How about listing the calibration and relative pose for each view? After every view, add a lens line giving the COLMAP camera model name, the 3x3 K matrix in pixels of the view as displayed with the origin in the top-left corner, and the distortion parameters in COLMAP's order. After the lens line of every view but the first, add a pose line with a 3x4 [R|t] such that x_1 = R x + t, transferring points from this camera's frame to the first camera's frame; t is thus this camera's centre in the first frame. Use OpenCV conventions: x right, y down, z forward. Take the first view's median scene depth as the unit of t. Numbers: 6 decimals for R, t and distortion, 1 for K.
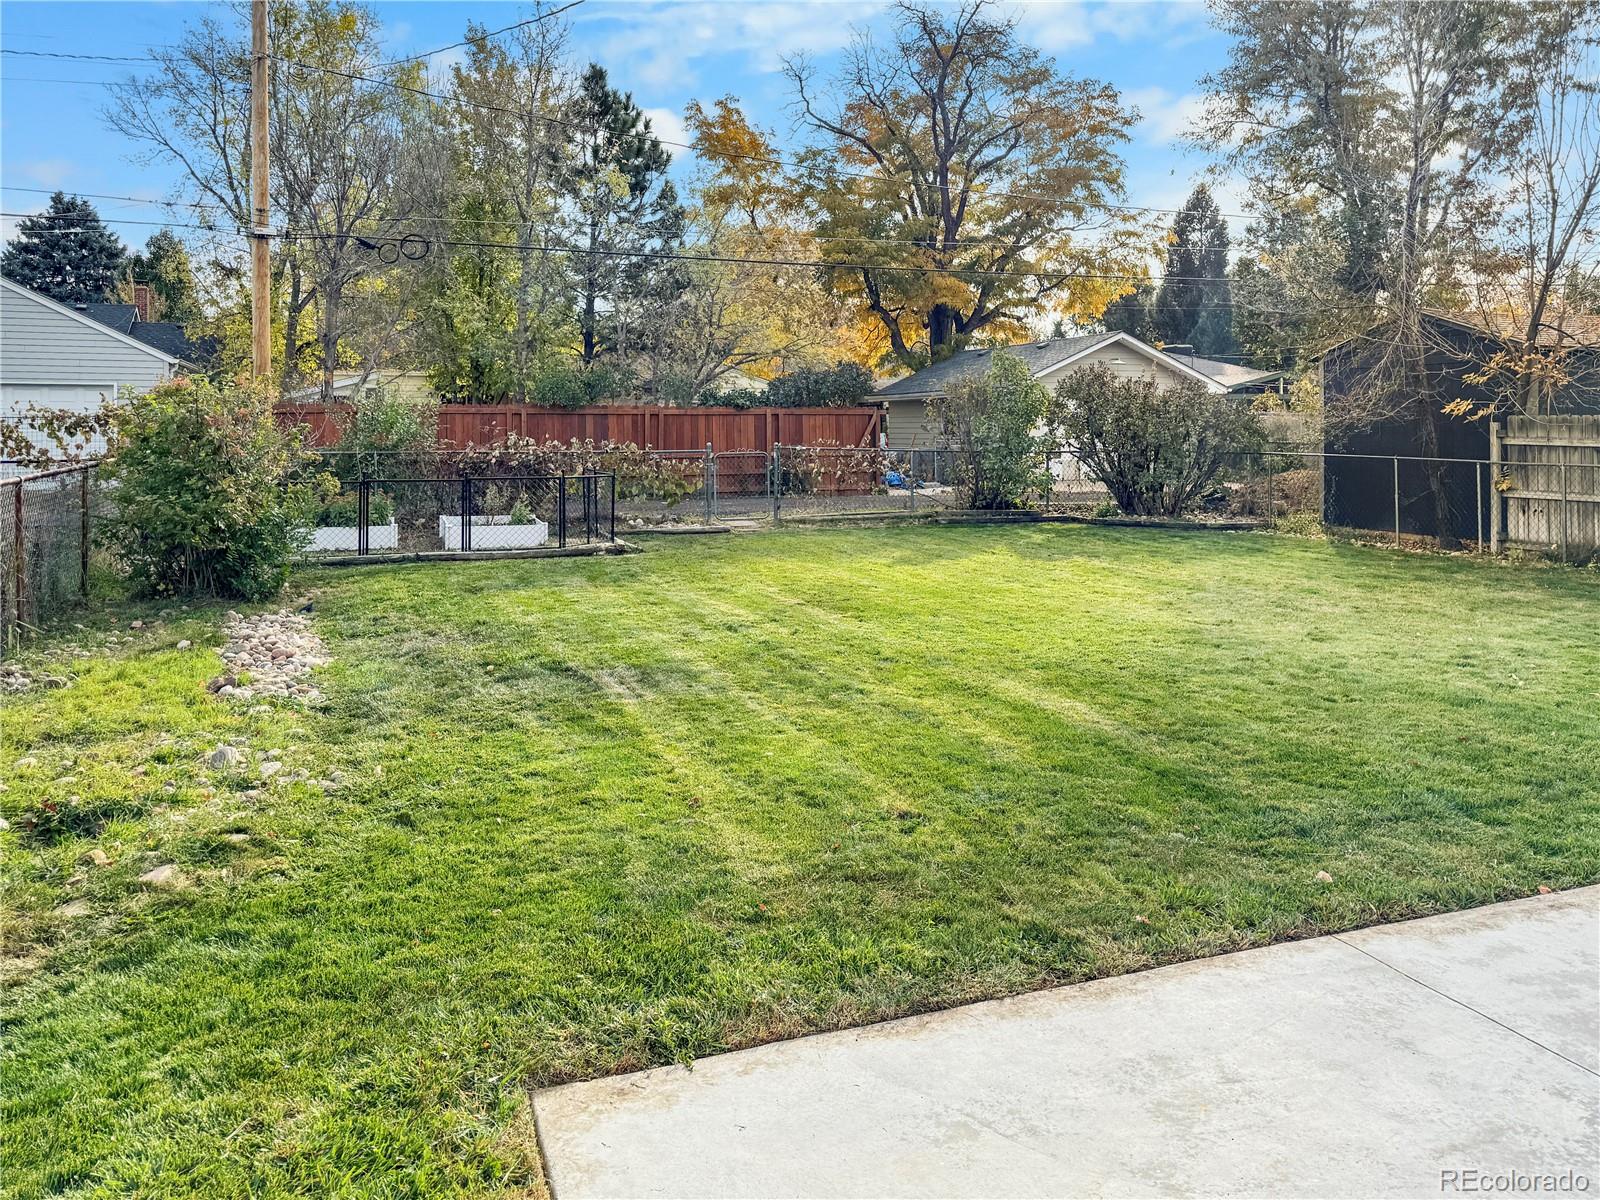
lens RADIAL K [[1211.2, 0, 799.2], [0, 1211.2, 378.6], [0, 0, 1]] dist [0.000070, -0.003506]
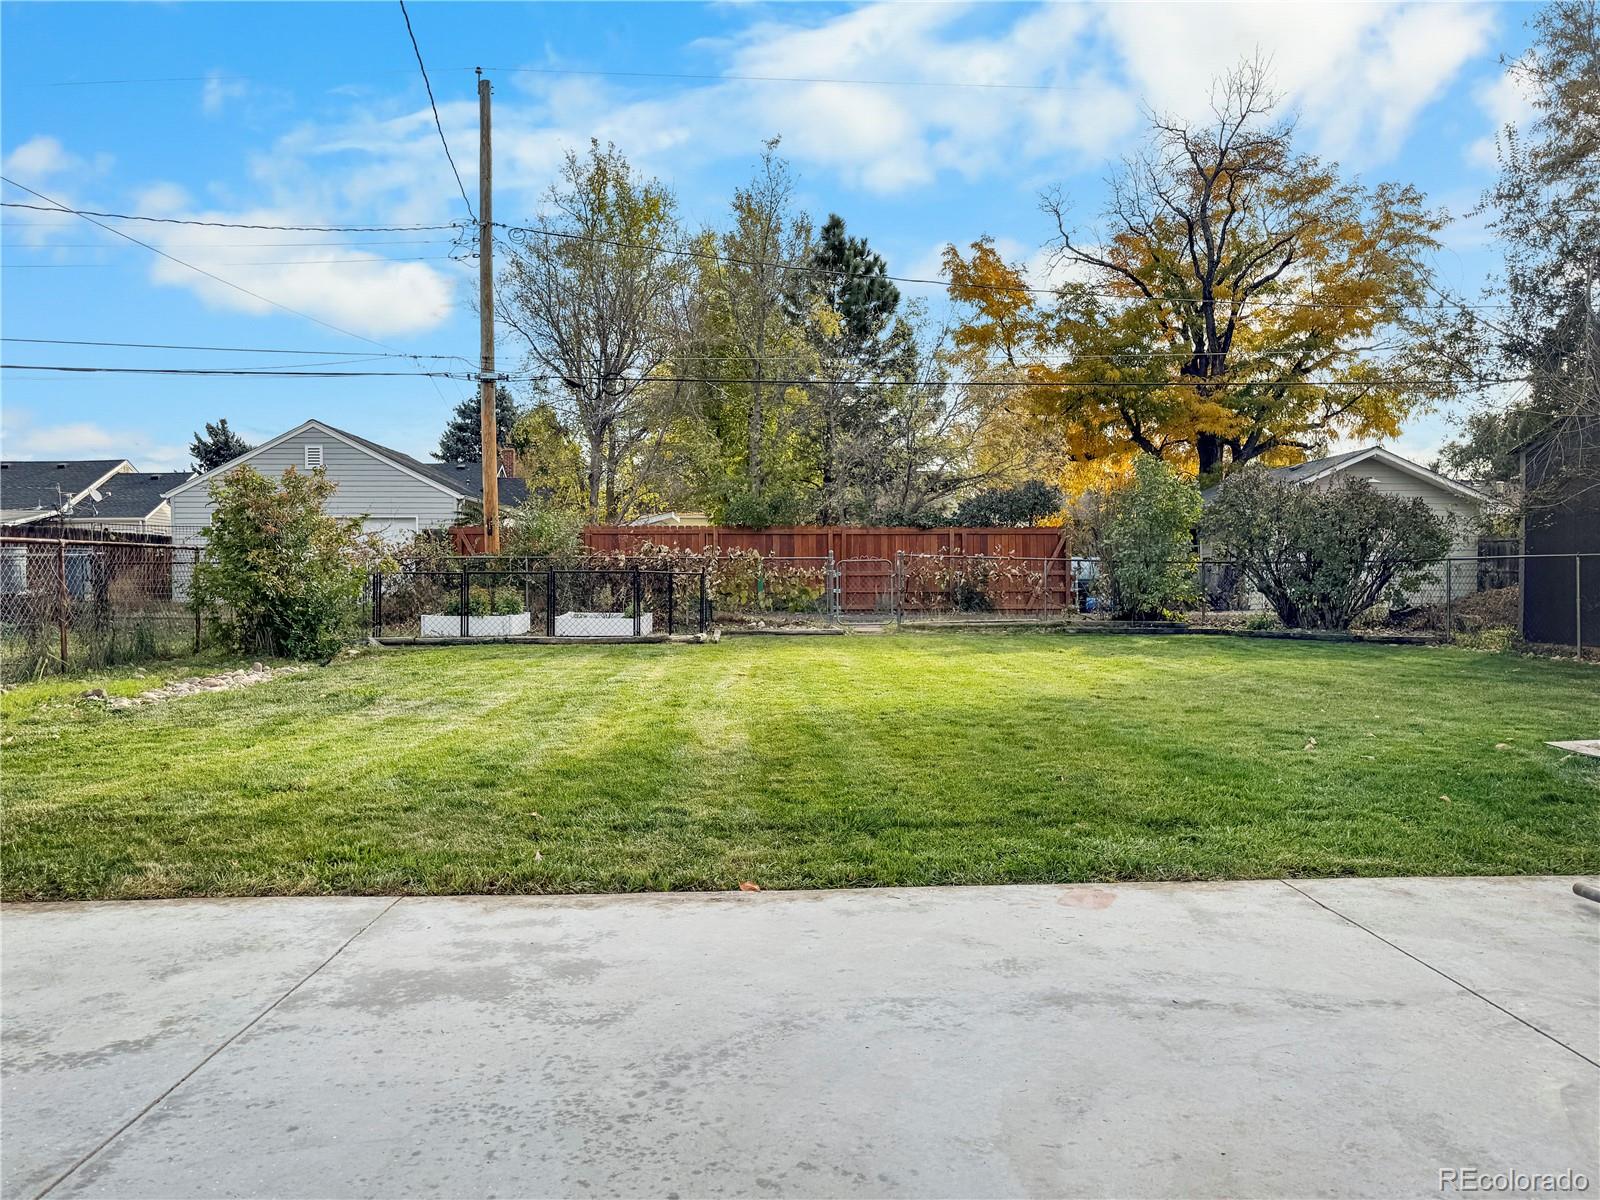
lens RADIAL K [[1130.3, 0, 800.0], [0, 1130.3, 600.0], [0, 0, 1]] dist [-0.046271, 0.078262]
pose [[0.948289, 0.003431, -0.317390, 0.096419], [0.014529, 0.998424, 0.054201, 0.019365], [0.317076, -0.056010, 0.946745, 0.030373]]
